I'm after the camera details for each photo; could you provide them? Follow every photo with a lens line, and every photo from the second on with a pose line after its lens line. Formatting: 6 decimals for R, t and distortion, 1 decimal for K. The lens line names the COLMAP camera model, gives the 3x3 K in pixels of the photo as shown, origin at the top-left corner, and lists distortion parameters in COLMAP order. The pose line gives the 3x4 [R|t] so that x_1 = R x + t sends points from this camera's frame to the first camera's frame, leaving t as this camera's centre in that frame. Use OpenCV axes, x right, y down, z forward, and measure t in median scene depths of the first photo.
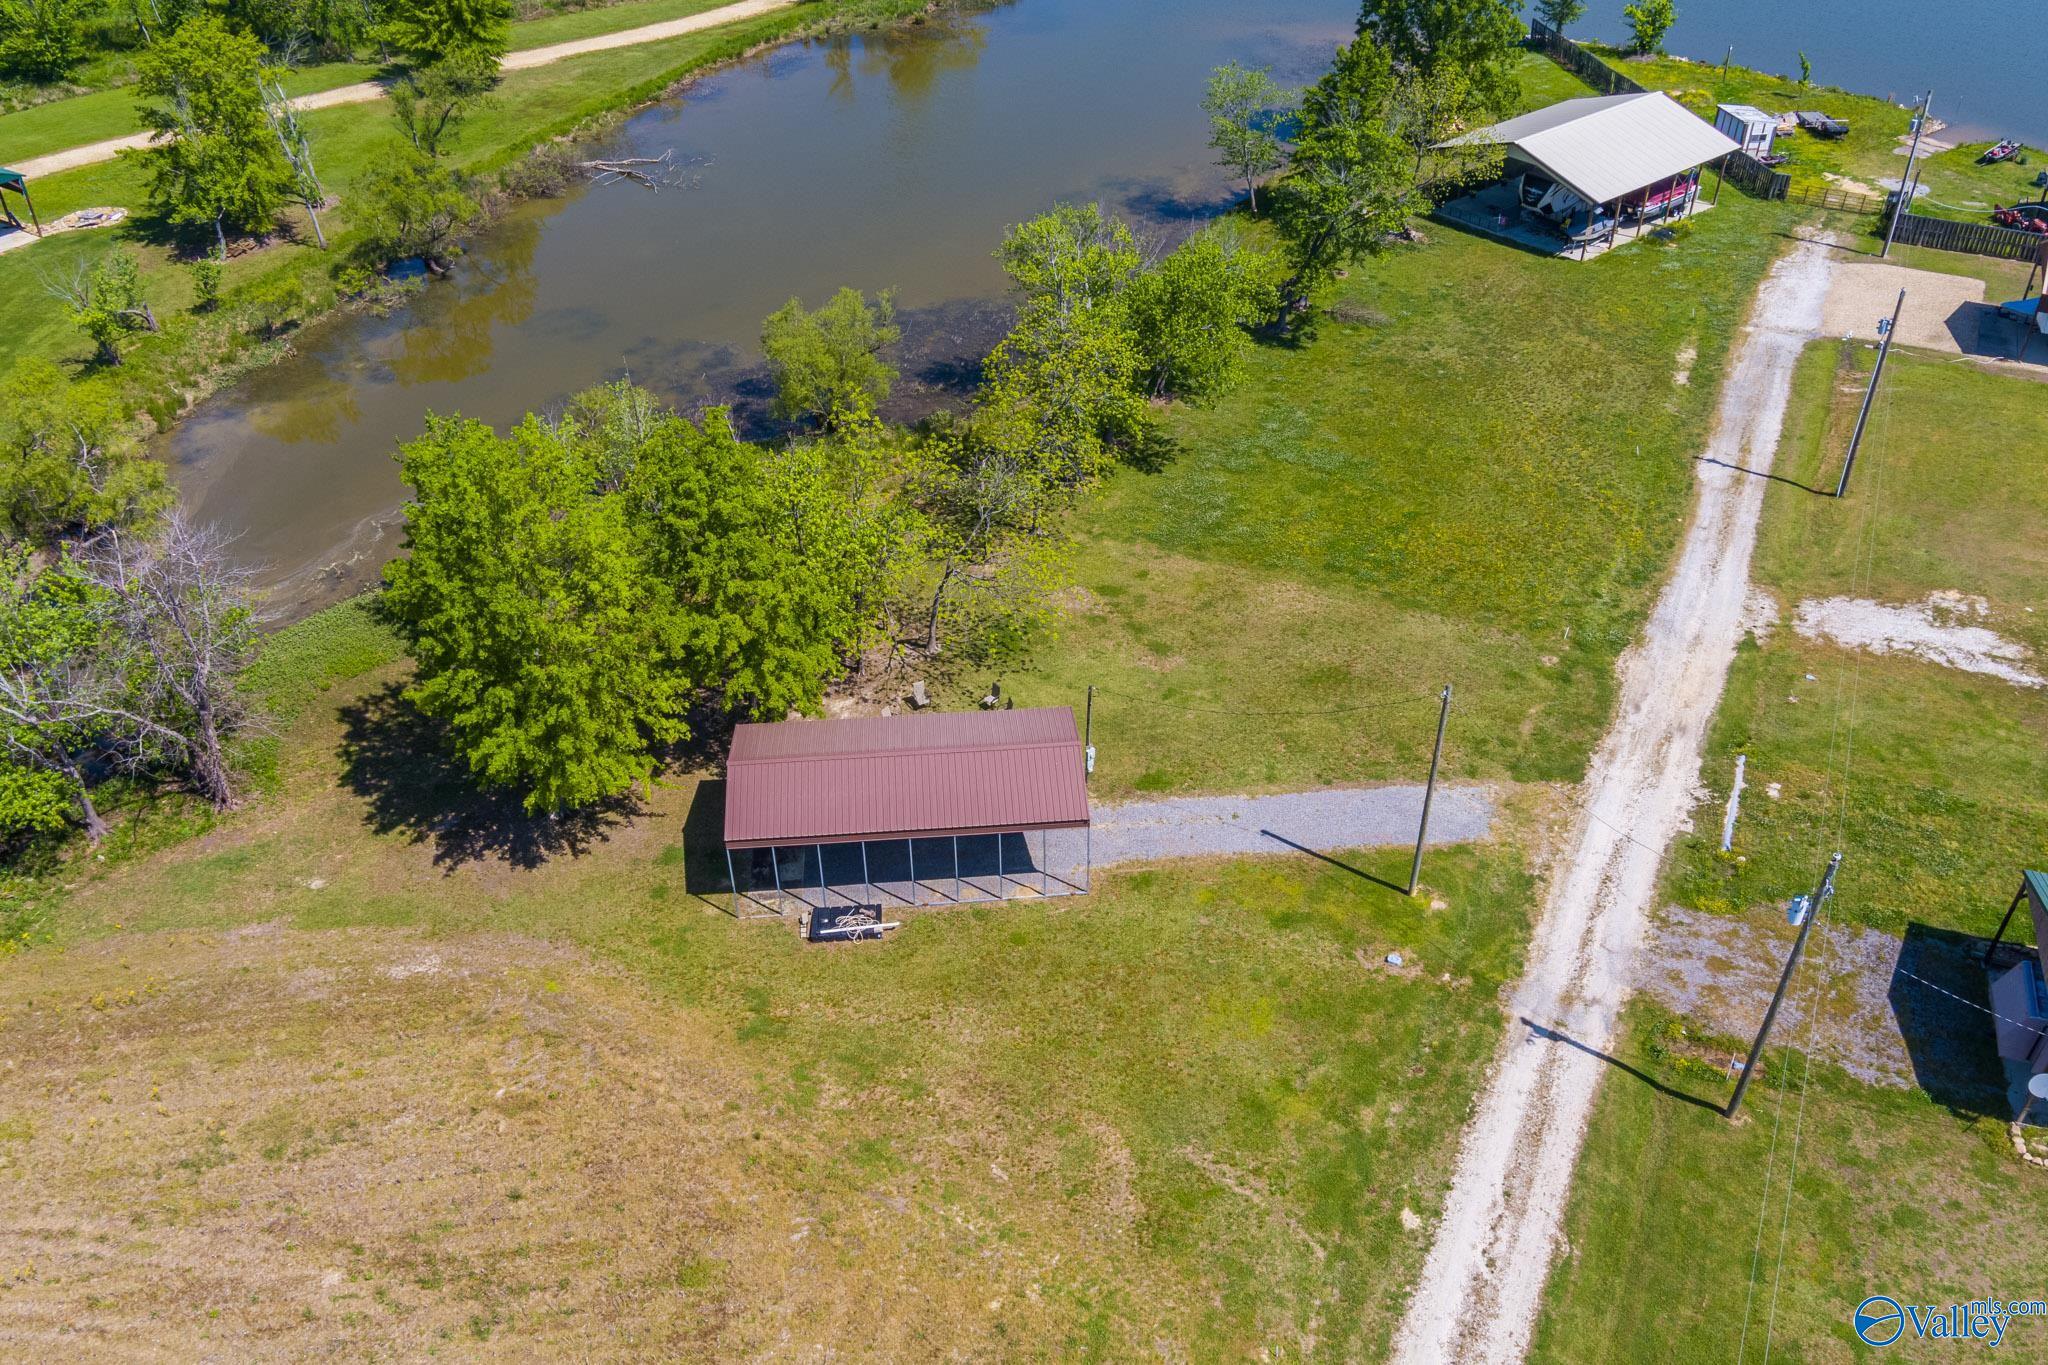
lens RADIAL K [[1662.3, 0, 1021.7], [0, 1662.3, 688.8], [0, 0, 1]] dist [-0.079503, 0.110935]
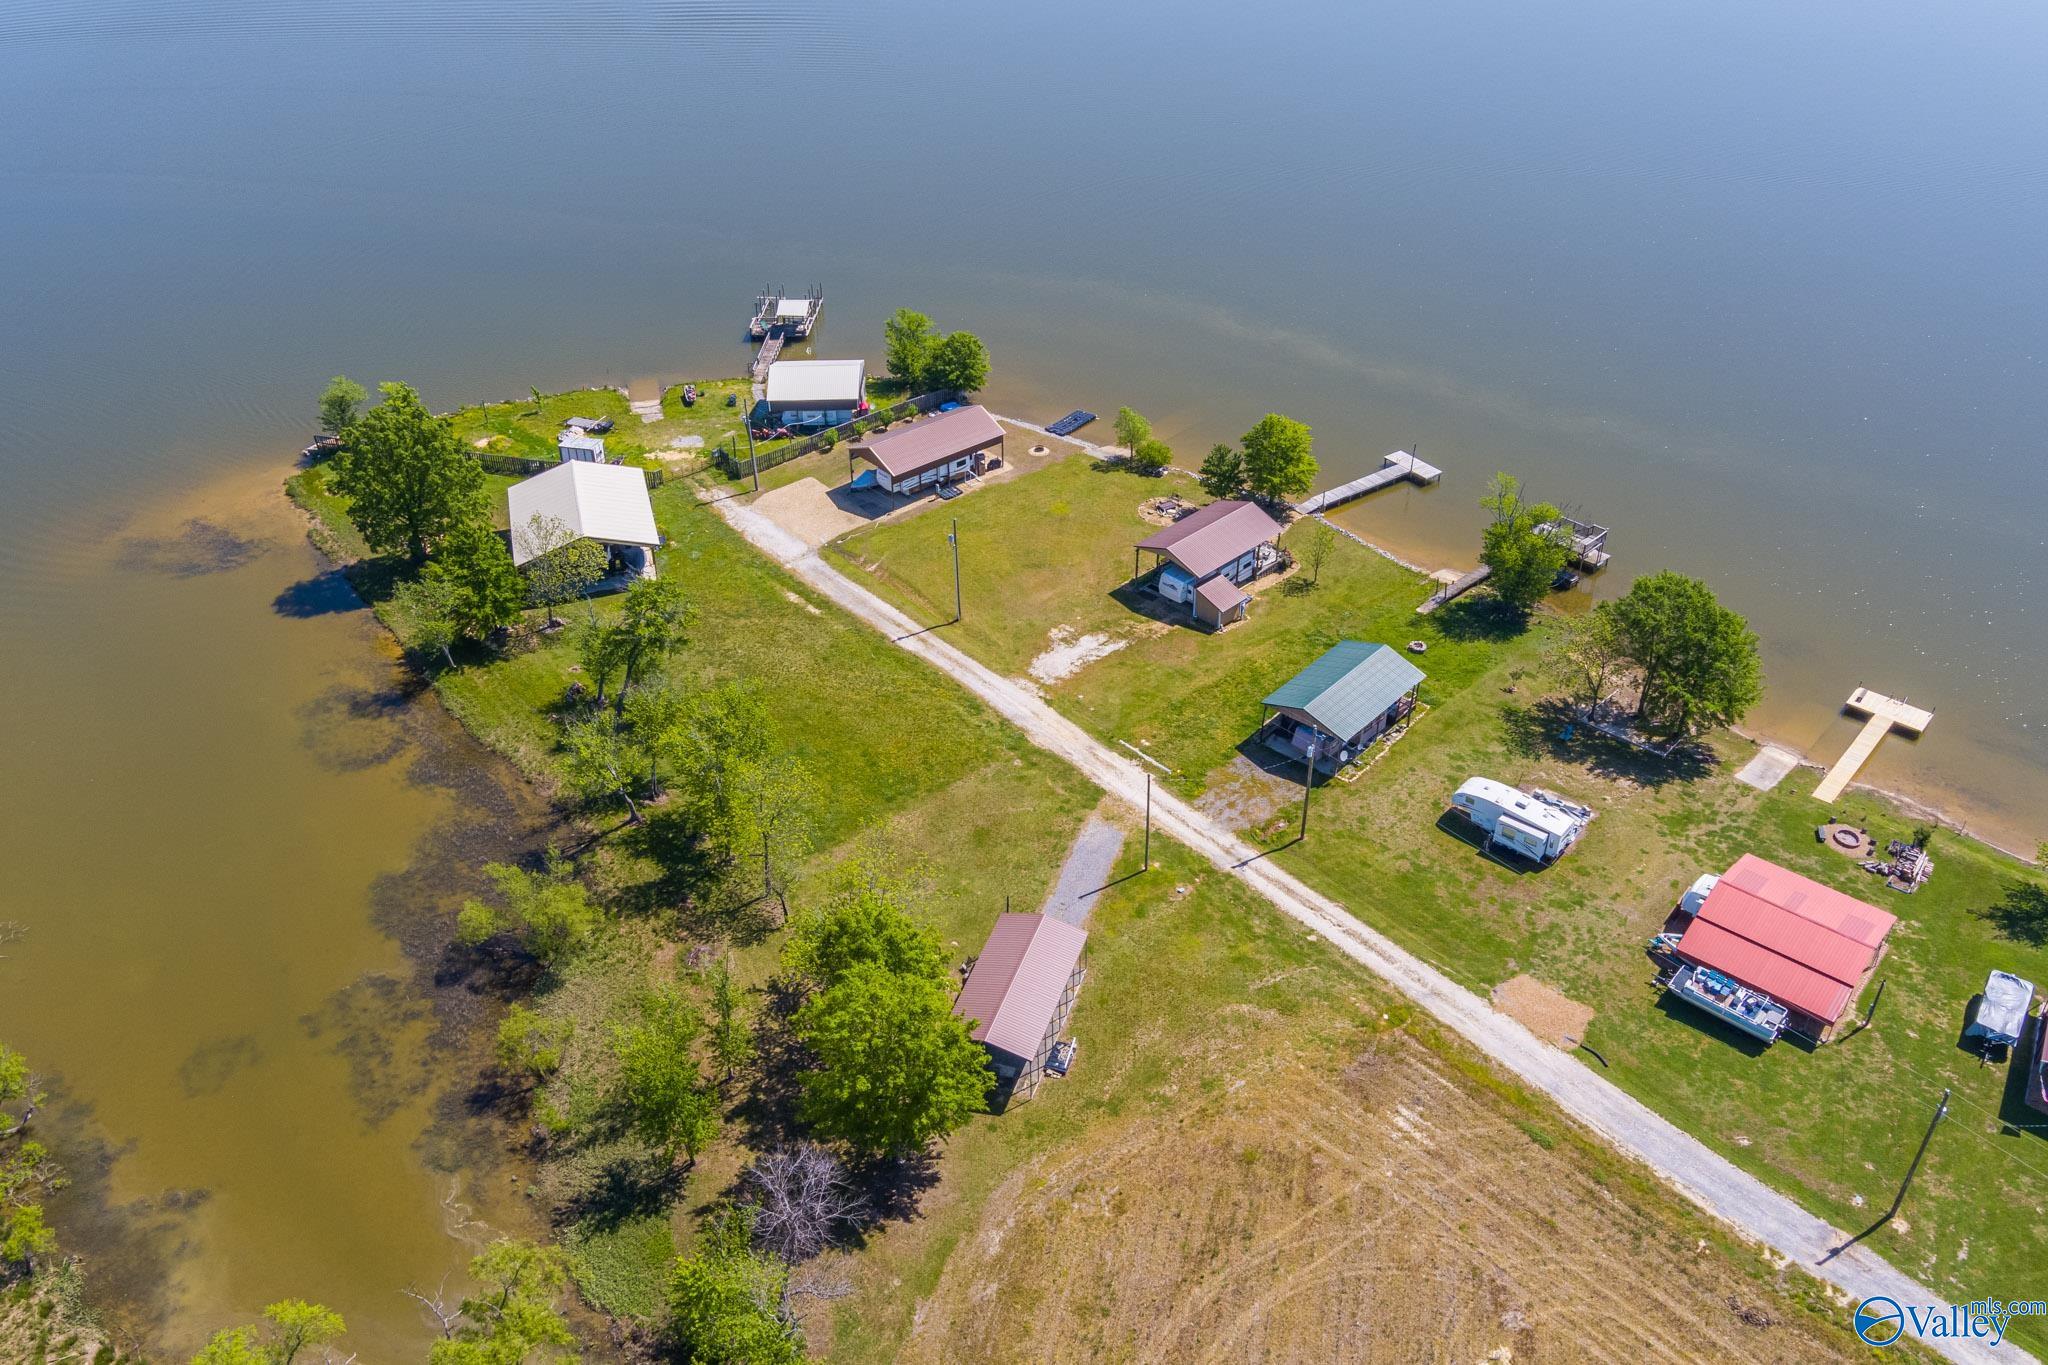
lens RADIAL K [[1662.3, 0, 1021.7], [0, 1662.3, 688.8], [0, 0, 1]] dist [-0.079503, 0.110935]
pose [[0.392251, -0.525120, 0.755241, -1.231955], [0.552101, 0.791108, 0.263312, -0.664229], [-0.735747, 0.313685, 0.600232, -0.228274]]
